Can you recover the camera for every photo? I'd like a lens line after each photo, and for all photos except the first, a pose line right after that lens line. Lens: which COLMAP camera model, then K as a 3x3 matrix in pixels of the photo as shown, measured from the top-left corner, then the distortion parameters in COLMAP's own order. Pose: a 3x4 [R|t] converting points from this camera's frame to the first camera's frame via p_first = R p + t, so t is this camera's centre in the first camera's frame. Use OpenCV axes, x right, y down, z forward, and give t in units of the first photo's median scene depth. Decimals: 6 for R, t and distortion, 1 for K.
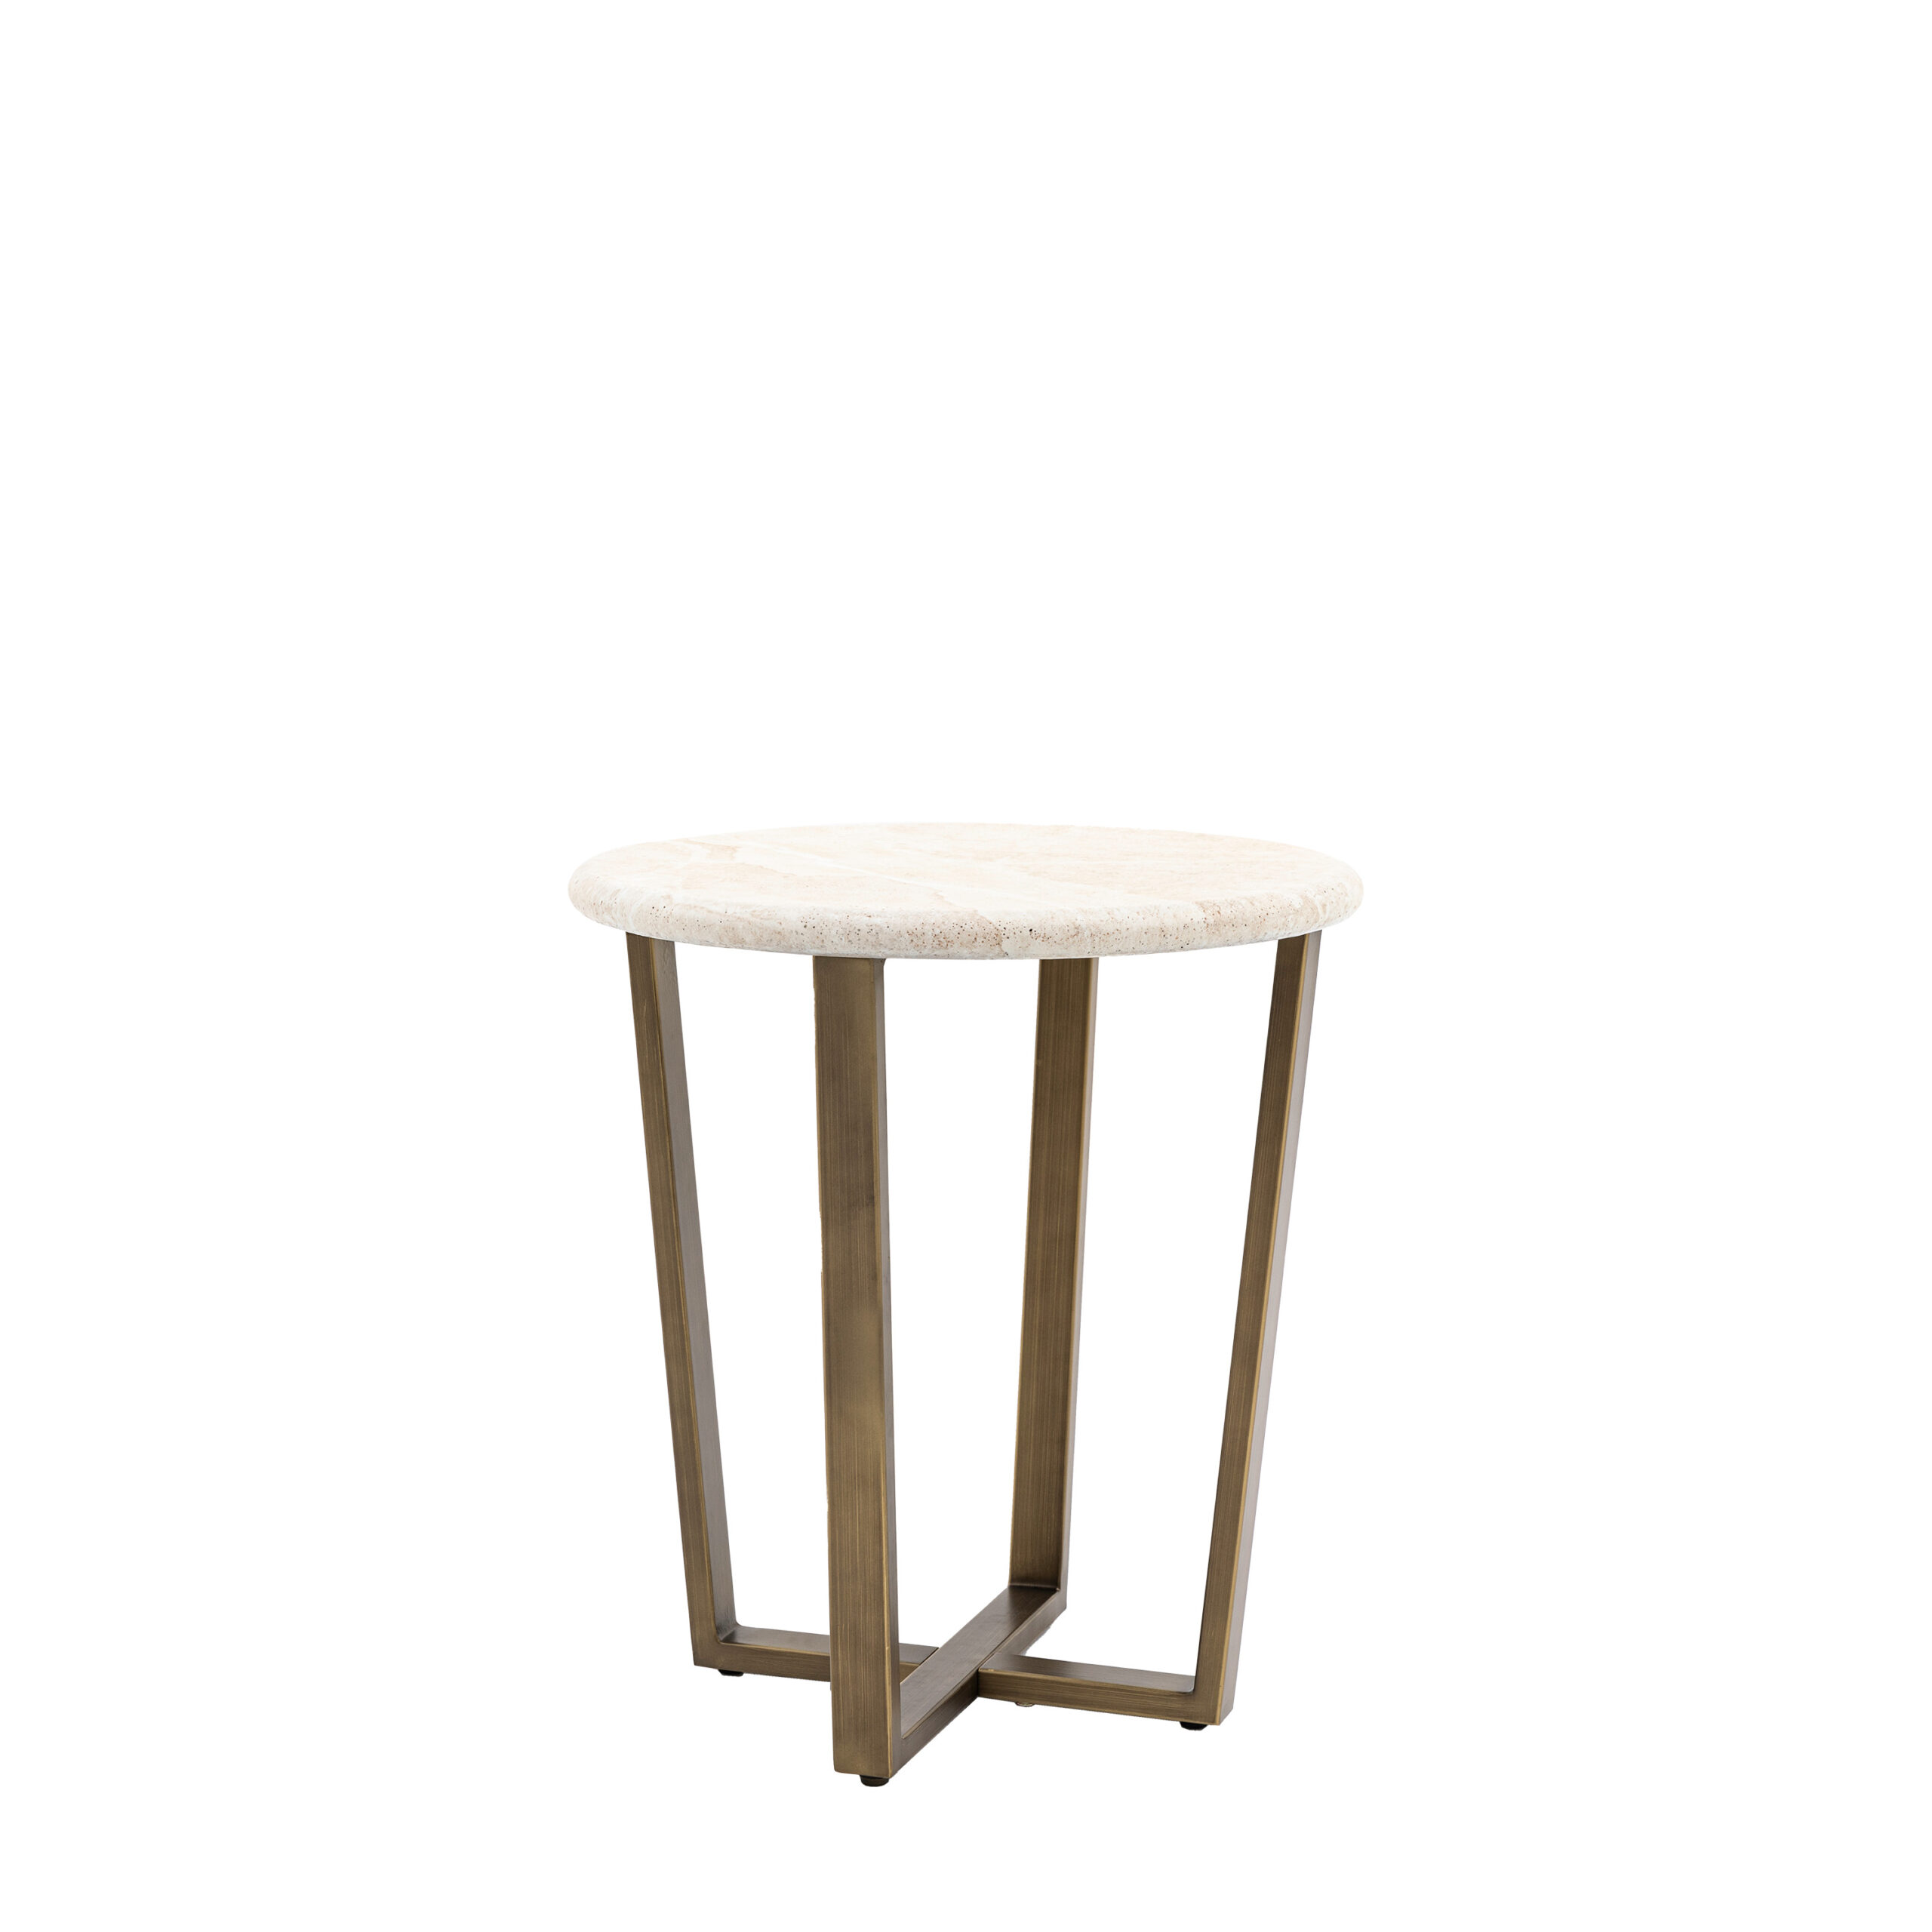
lens RADIAL K [[3902.7, 0, 966.0], [0, 3902.7, 966.0], [0, 0, 1]] dist [-0.002258, -0.092273]
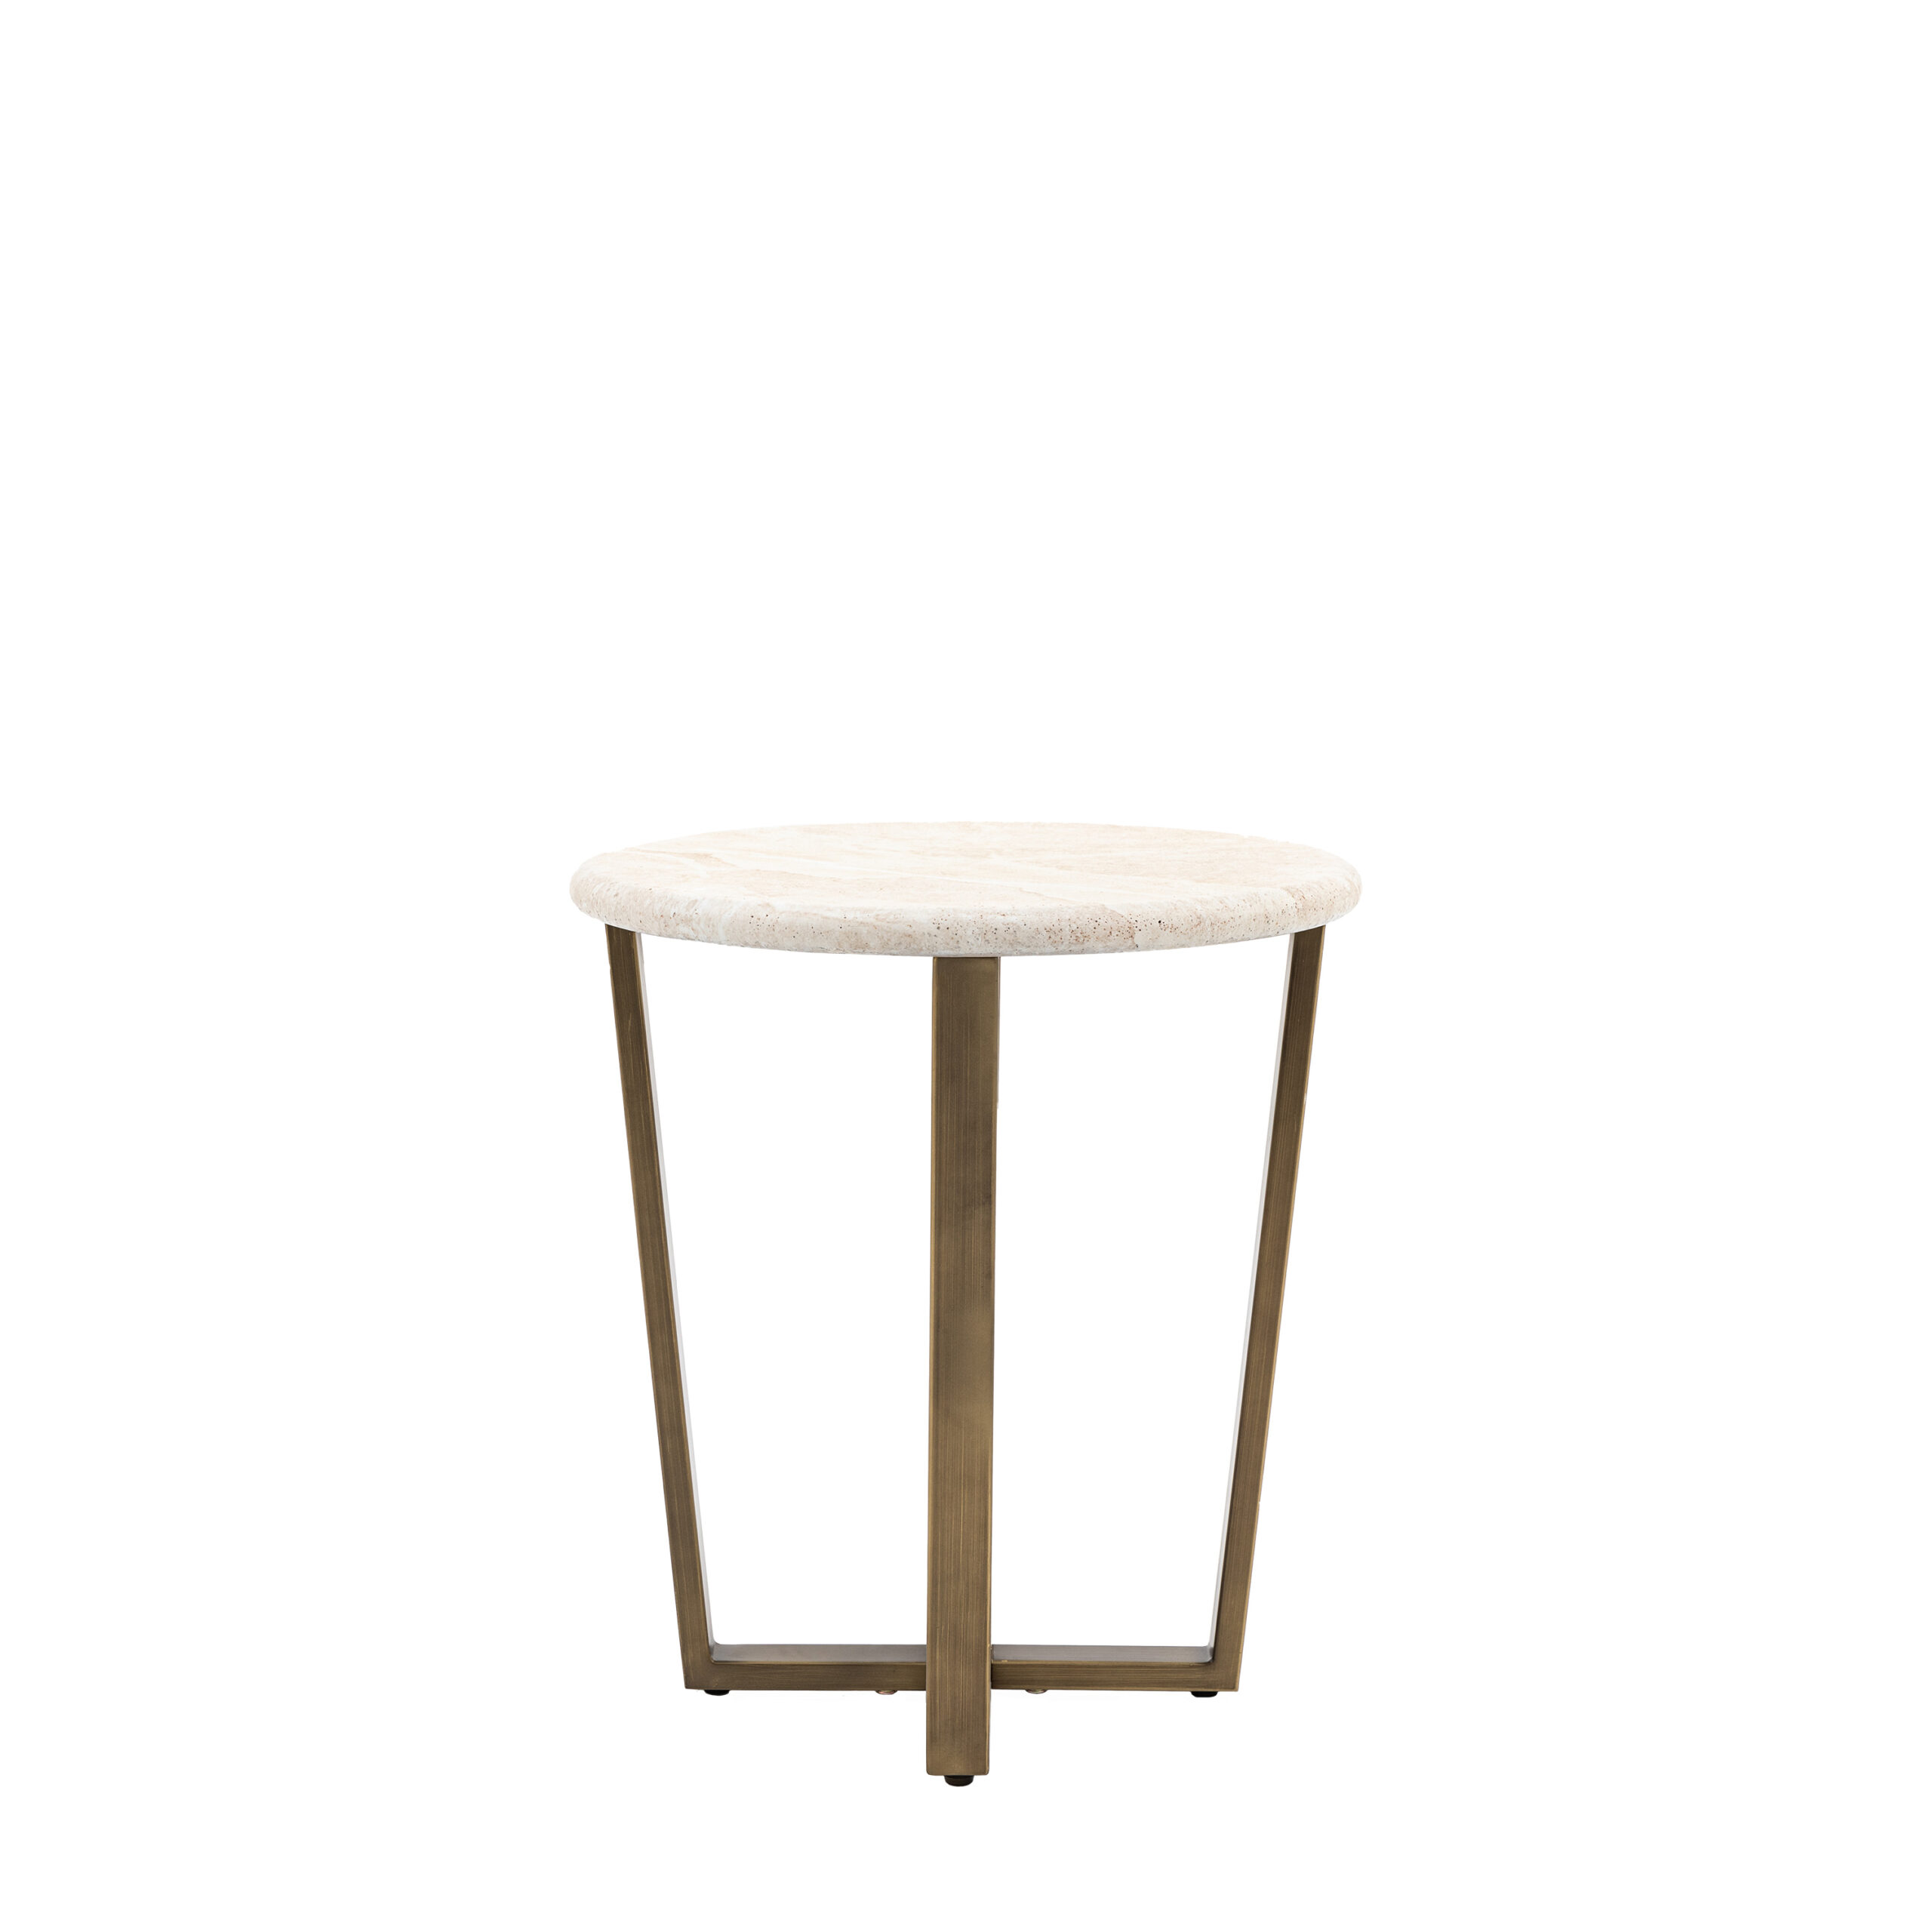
lens RADIAL K [[3902.7, 0, 966.0], [0, 3902.7, 966.0], [0, 0, 1]] dist [-0.002258, -0.092273]
pose [[0.950034, -0.046721, 0.308631, -0.334760], [0.046432, 0.998887, 0.008284, -0.008186], [-0.308675, 0.006460, 0.951146, 0.048920]]
